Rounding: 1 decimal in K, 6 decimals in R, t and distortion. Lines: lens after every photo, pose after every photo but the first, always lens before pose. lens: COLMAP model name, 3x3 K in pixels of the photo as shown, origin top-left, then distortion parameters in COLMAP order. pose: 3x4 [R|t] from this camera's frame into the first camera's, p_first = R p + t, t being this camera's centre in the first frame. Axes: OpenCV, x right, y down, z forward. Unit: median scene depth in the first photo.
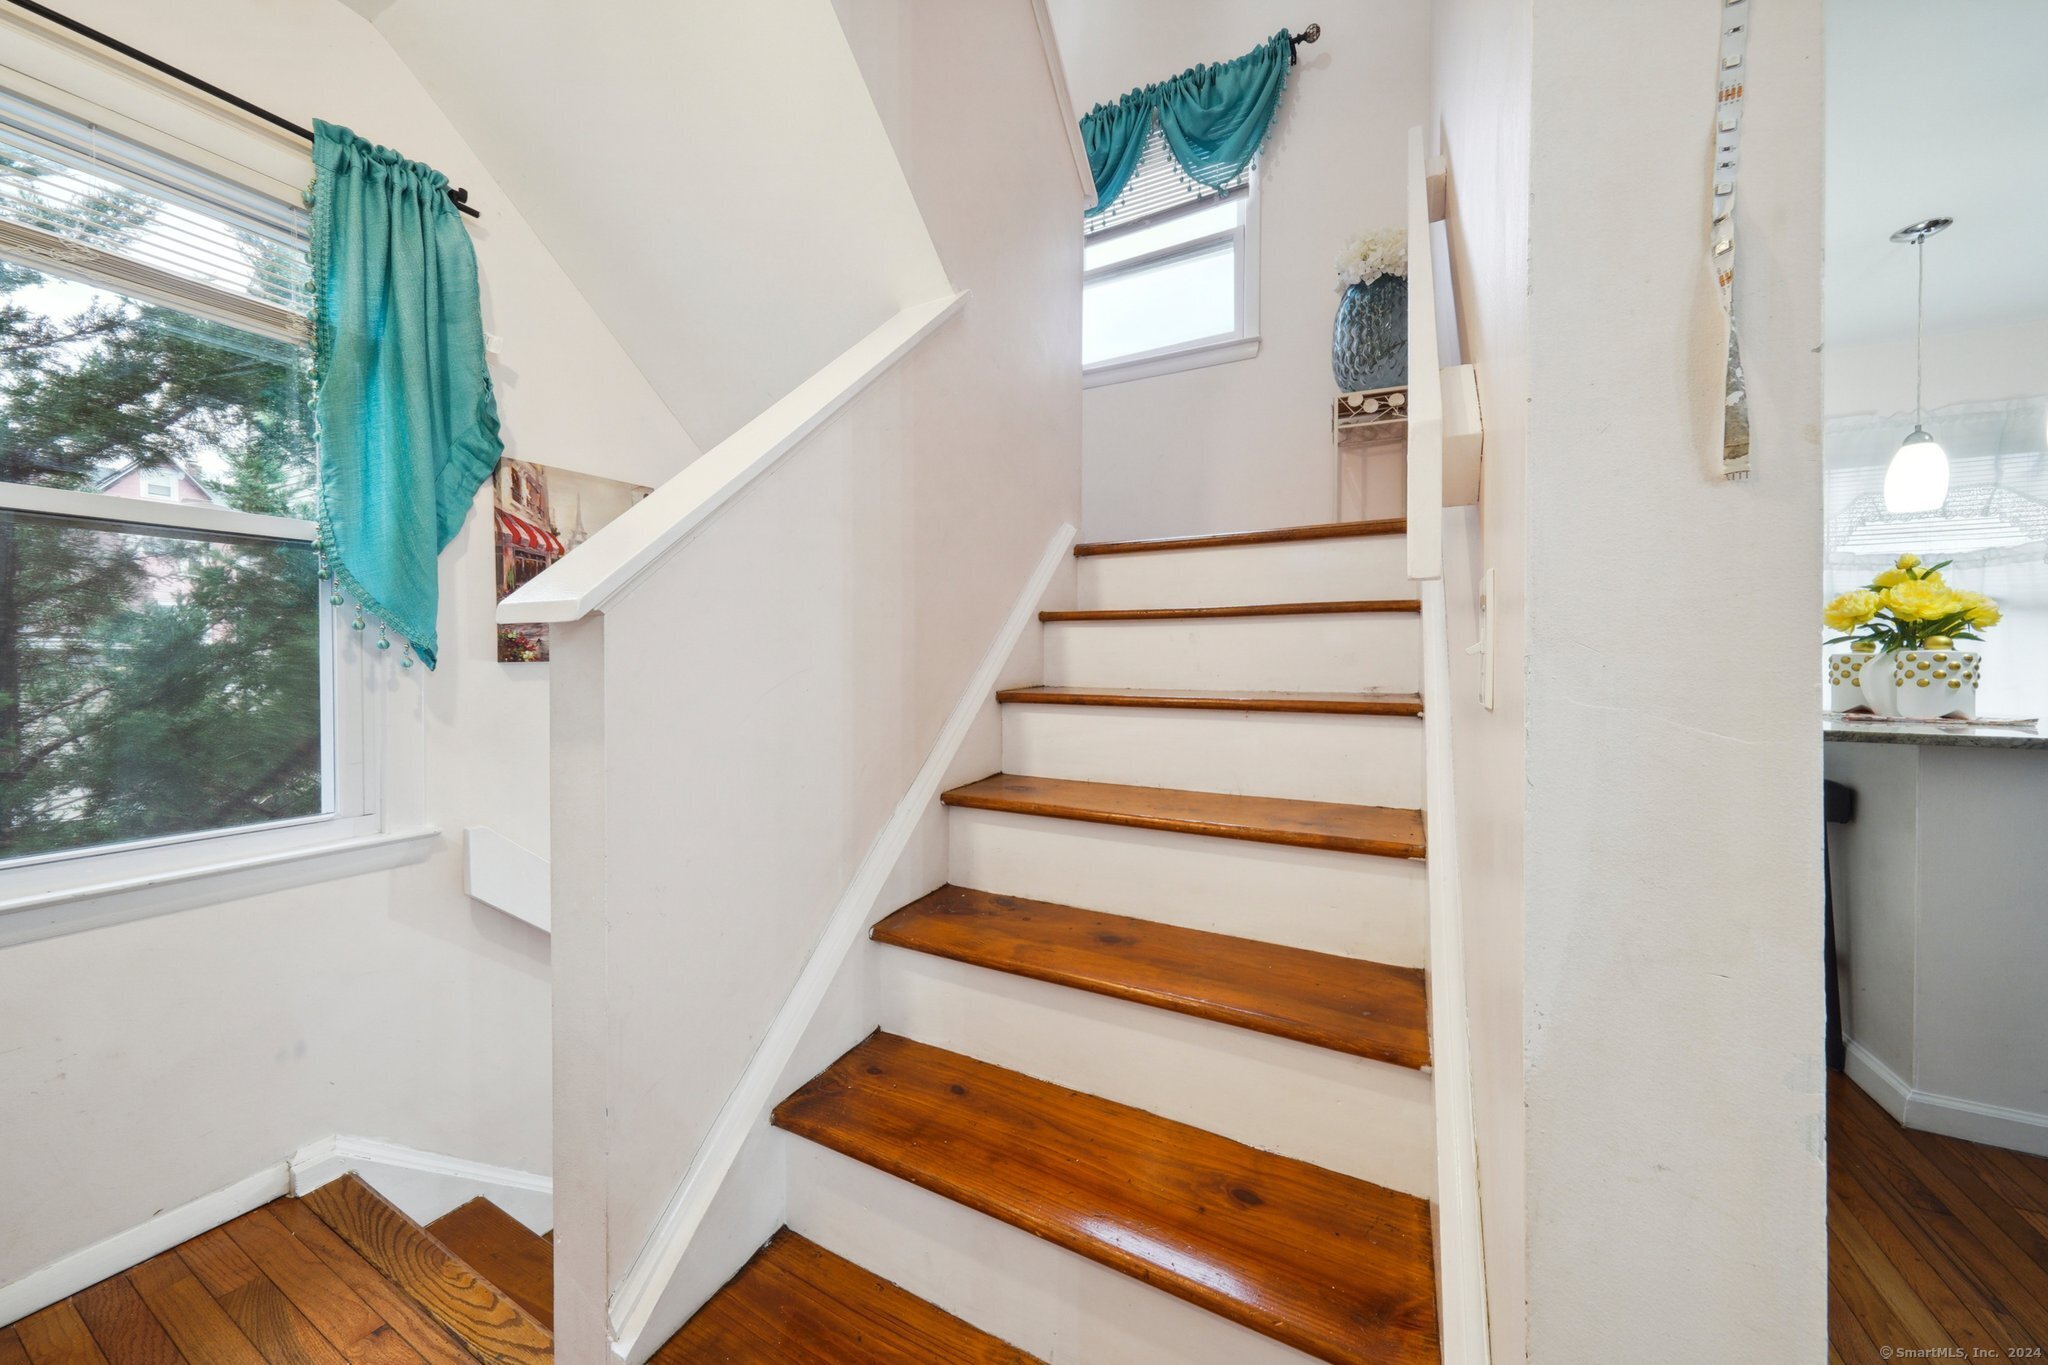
lens RADIAL K [[711.4, 0, 1031.5], [0, 711.4, 663.5], [0, 0, 1]] dist [0.008310, 0.000003]
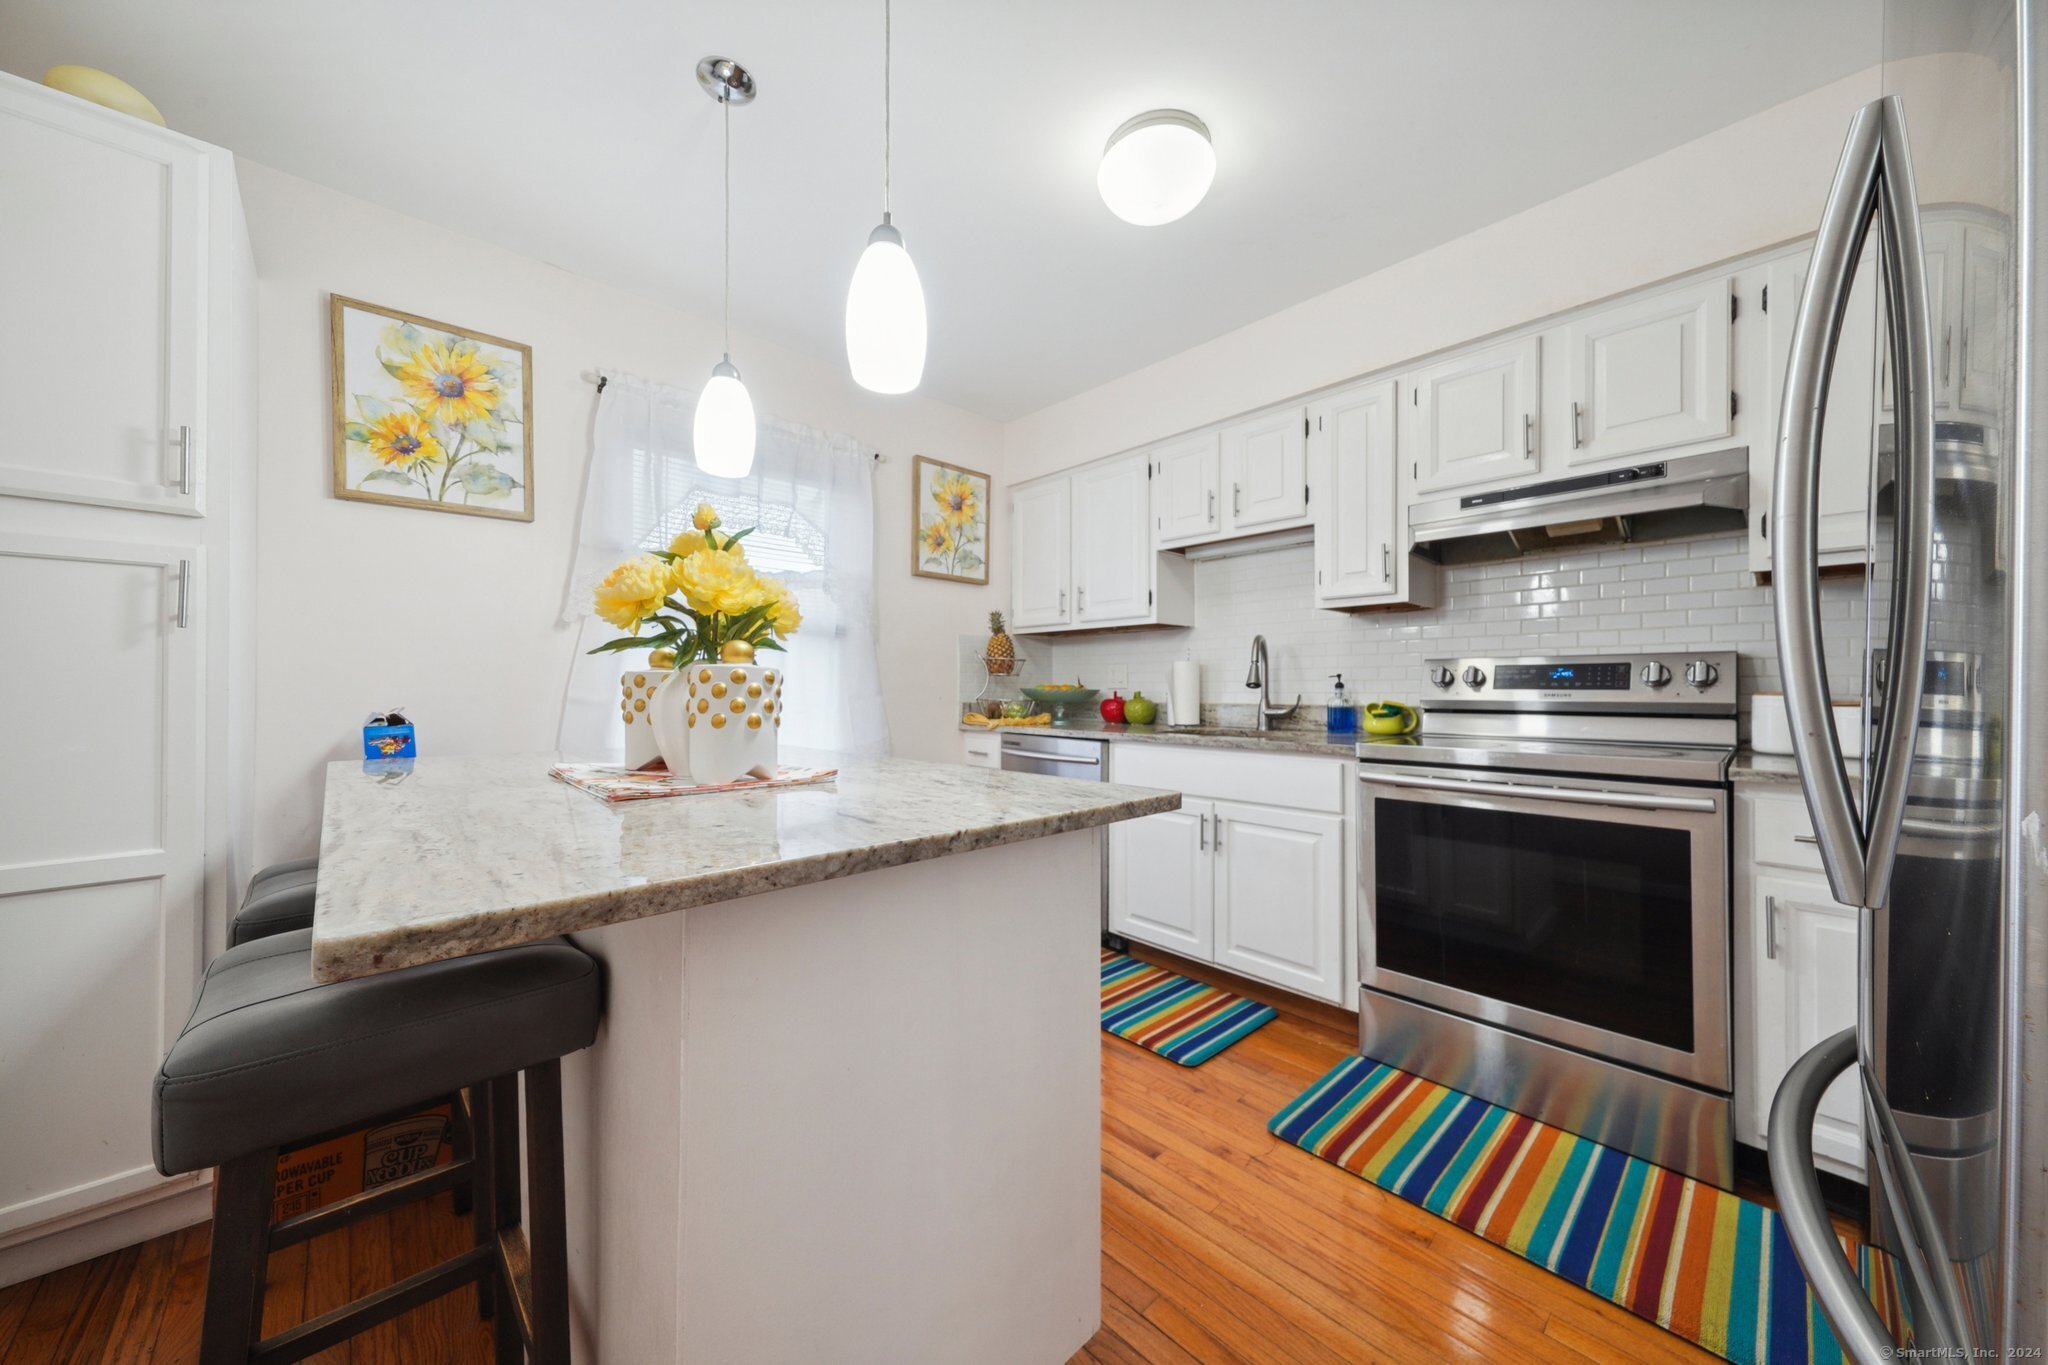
lens RADIAL K [[711.4, 0, 1028.7], [0, 711.4, 684.1], [0, 0, 1]] dist [0.008310, 0.000003]
pose [[0.316143, 0.000139, 0.948712, 0.754138], [0.003467, 0.999993, -0.001302, -0.000506], [-0.948705, 0.003701, 0.316140, 0.569836]]
